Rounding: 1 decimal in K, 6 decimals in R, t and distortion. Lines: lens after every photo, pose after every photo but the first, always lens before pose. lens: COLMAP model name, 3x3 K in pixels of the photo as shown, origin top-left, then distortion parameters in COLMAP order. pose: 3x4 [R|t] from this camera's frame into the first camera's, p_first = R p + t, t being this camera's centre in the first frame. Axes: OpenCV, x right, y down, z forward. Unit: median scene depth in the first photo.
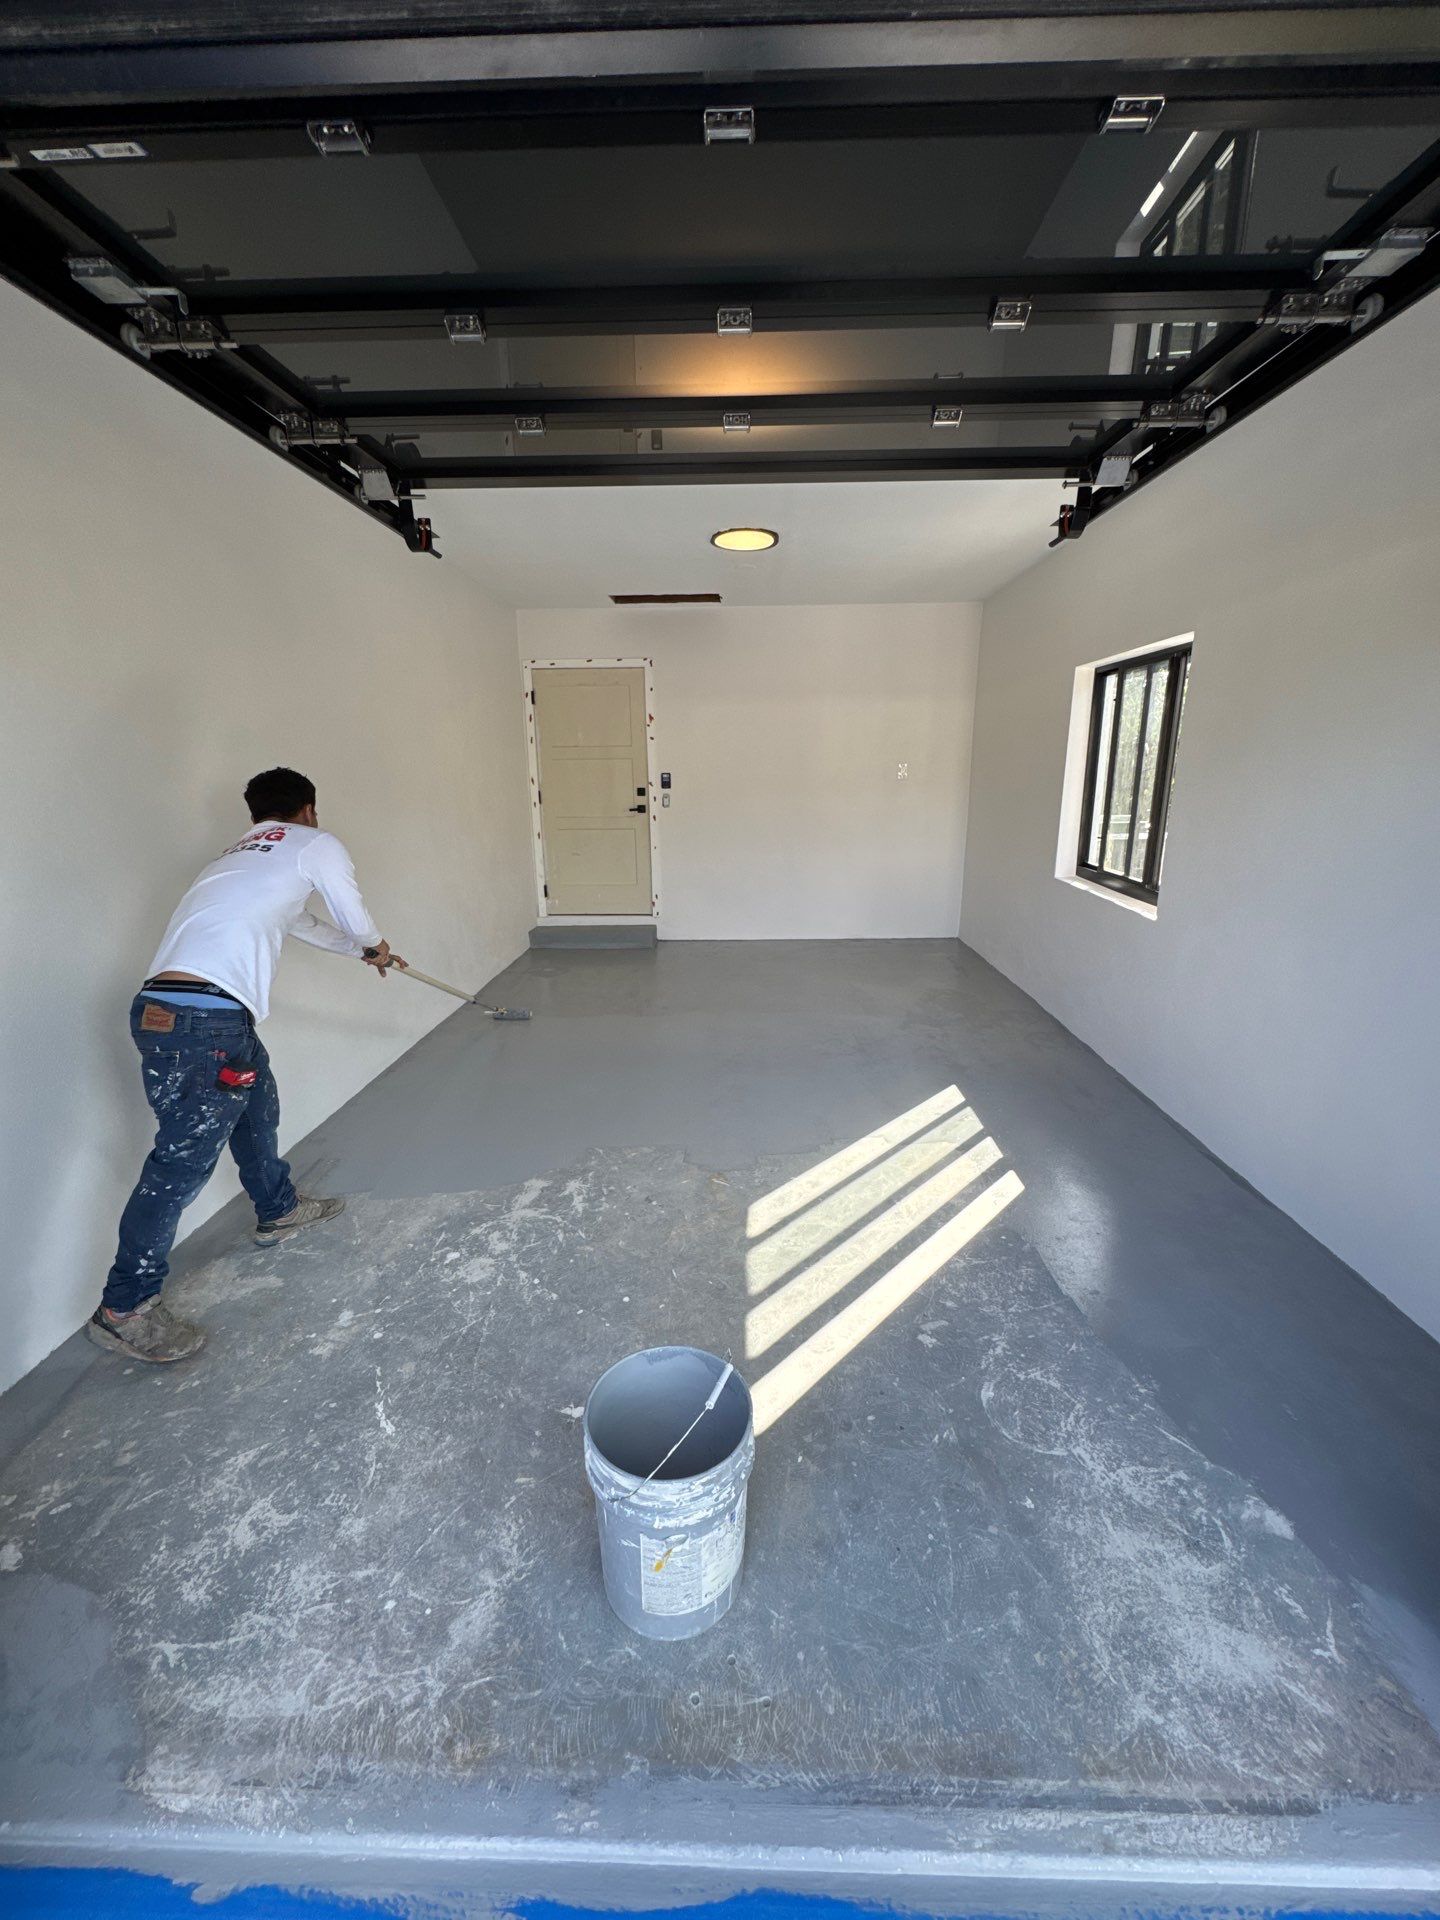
lens RADIAL K [[747.3, 0, 723.0], [0, 747.3, 963.0], [0, 0, 1]] dist [-0.000672, -0.000208]
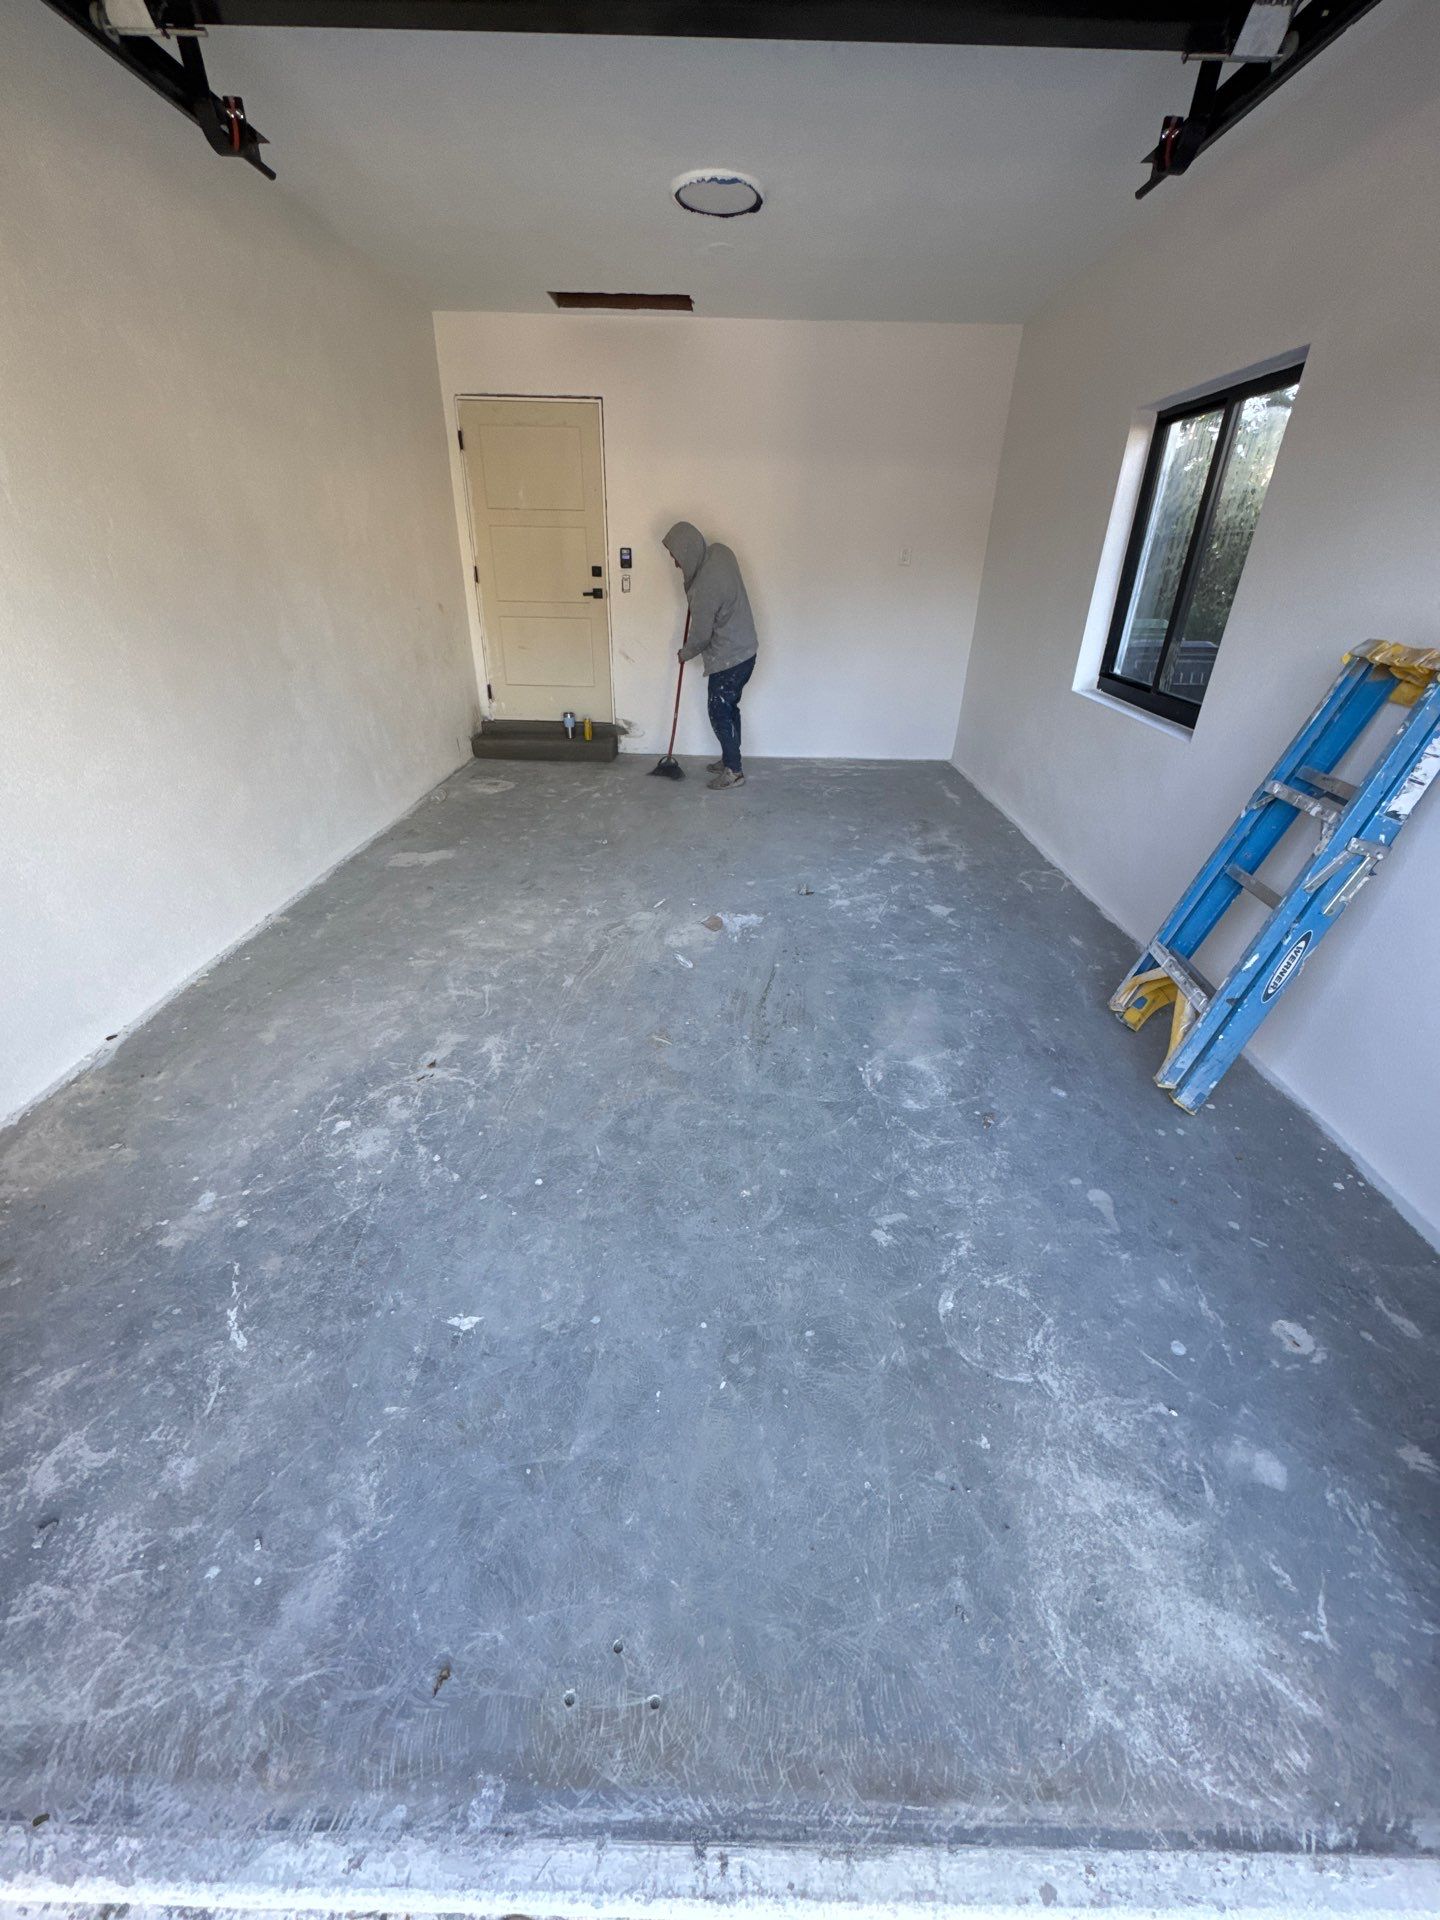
lens RADIAL K [[747.3, 0, 724.7], [0, 747.3, 952.2], [0, 0, 1]] dist [-0.000672, -0.000208]
pose [[0.999359, 0.019800, 0.029828, 0.074915], [-0.025998, 0.974146, 0.224420, -0.010434], [-0.024613, -0.225052, 0.974036, 0.298937]]
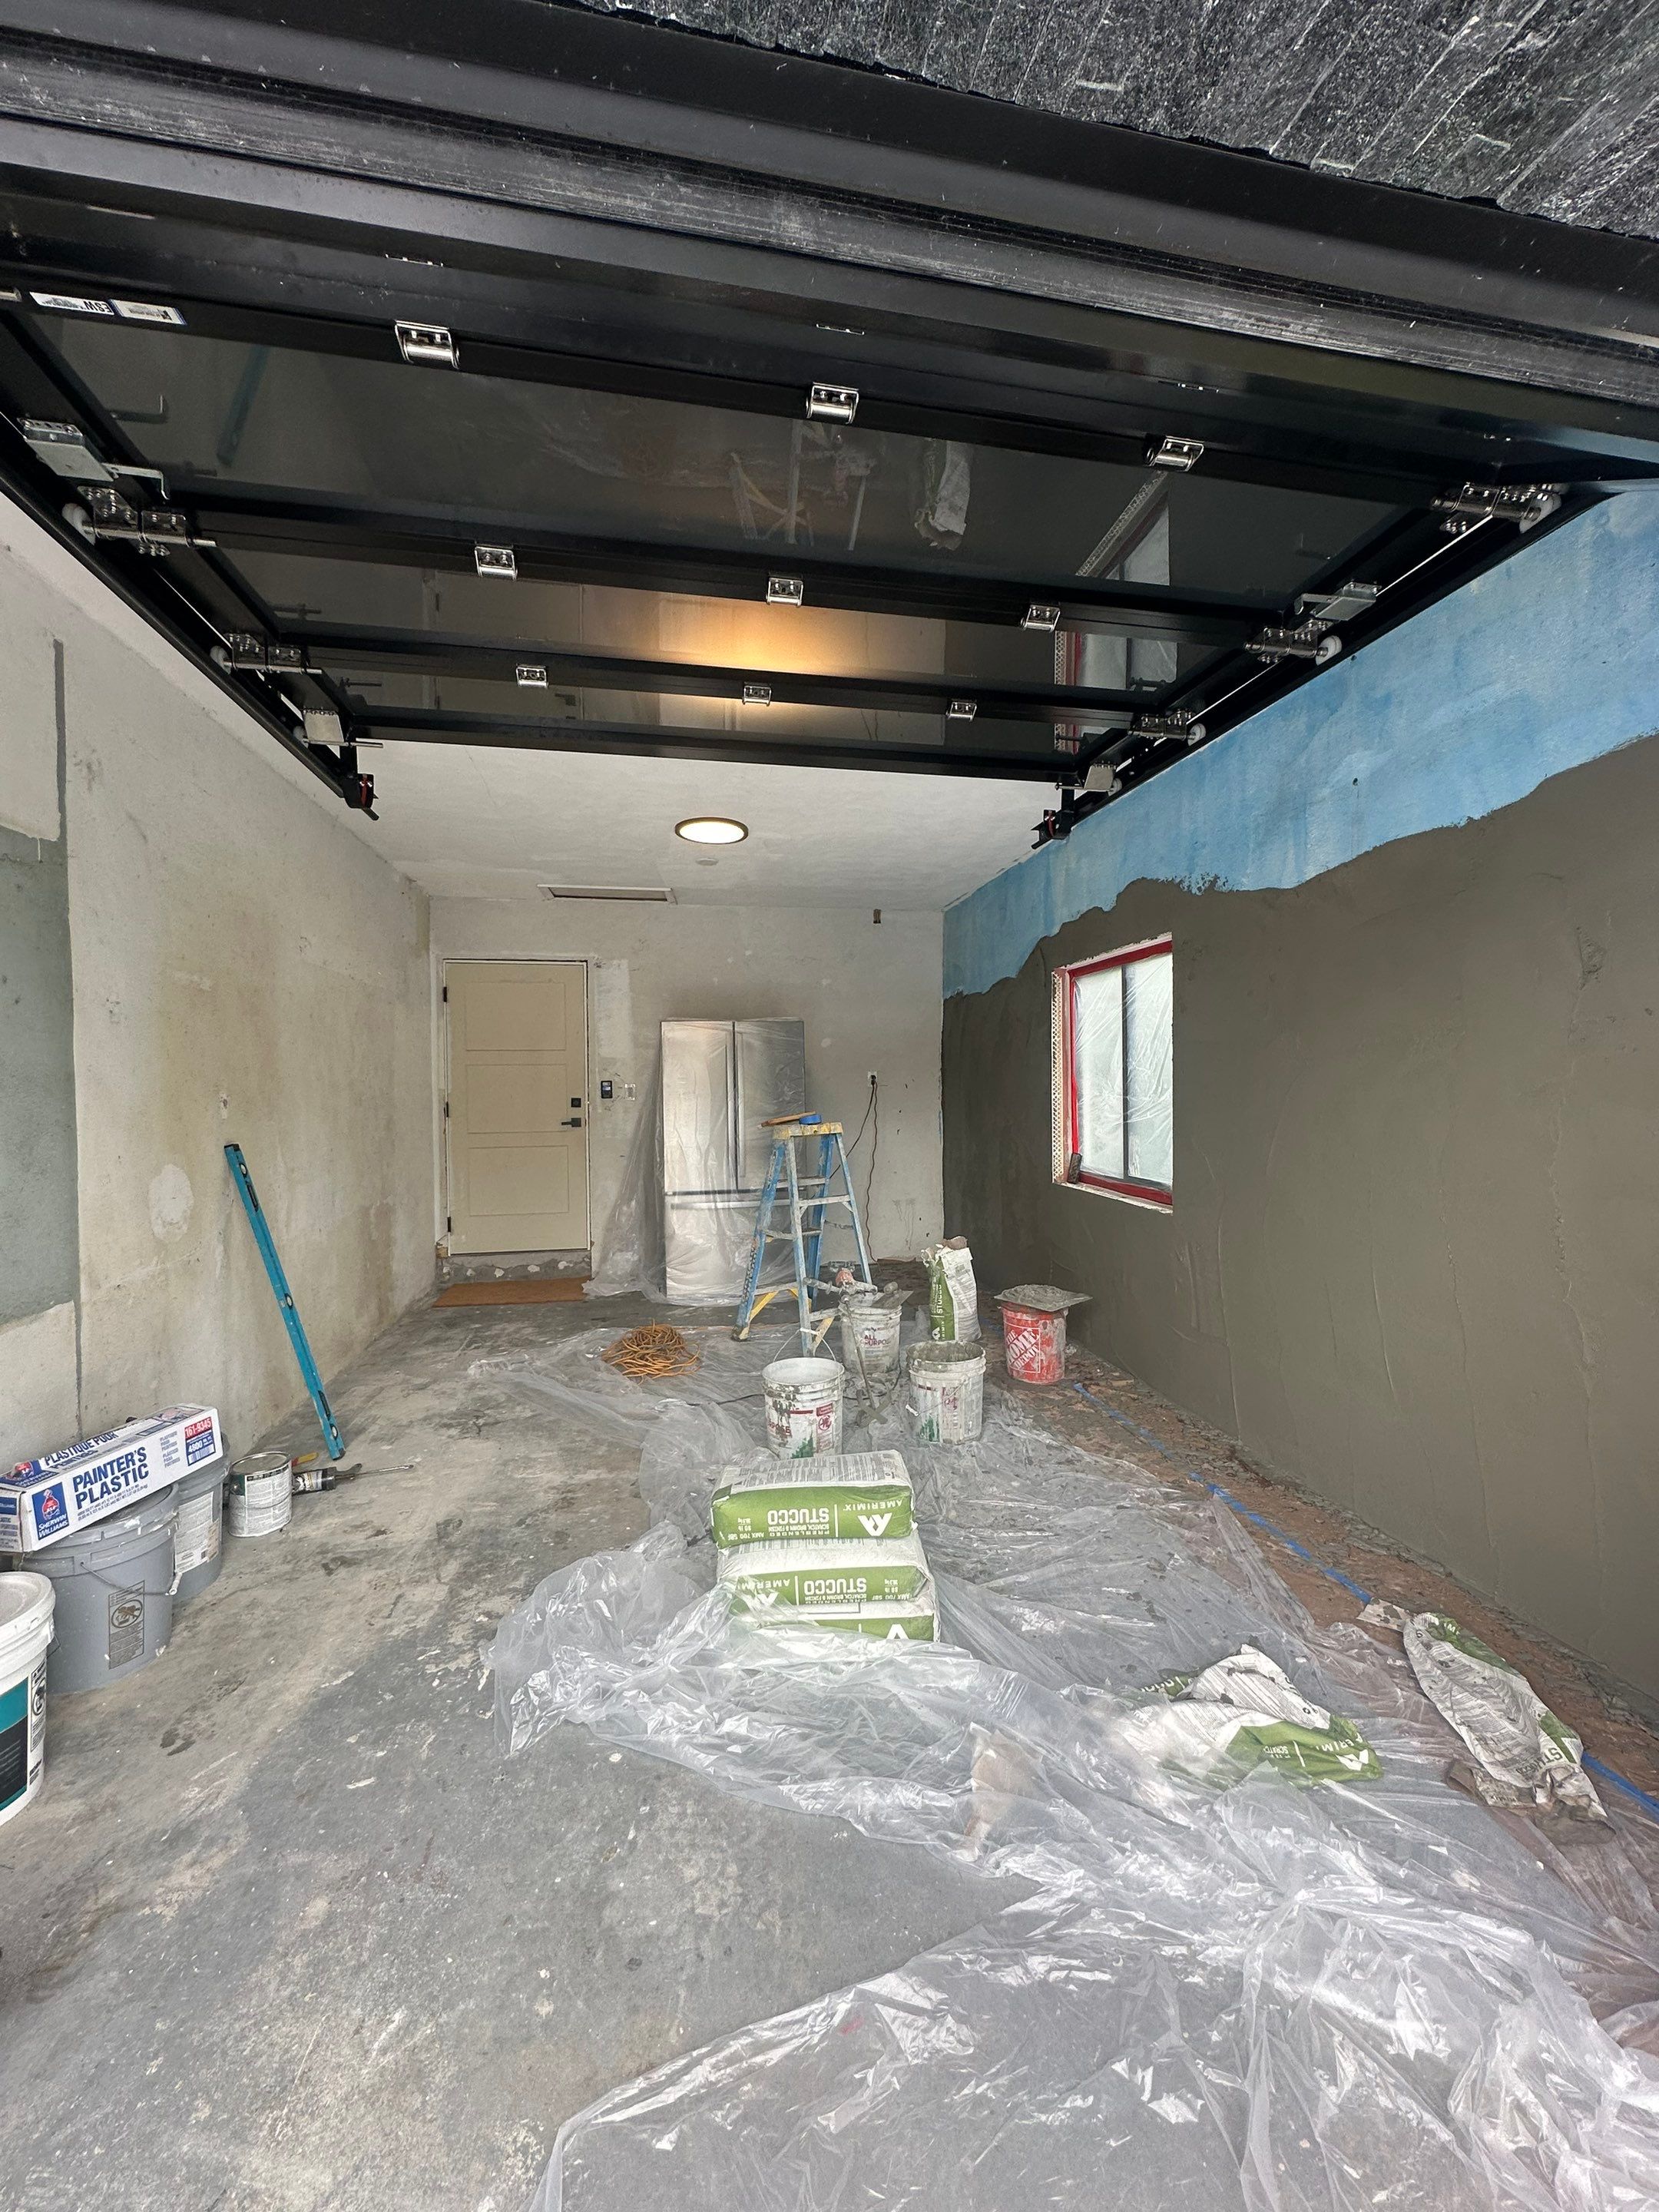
lens RADIAL K [[860.9, 0, 824.8], [0, 860.9, 1119.6], [0, 0, 1]] dist [-0.000672, -0.000208]
pose [[0.976165, -0.008601, 0.216859, -0.184737], [0.057274, 0.974001, -0.219184, 0.081514], [-0.209336, 0.226380, 0.951278, 0.055793]]
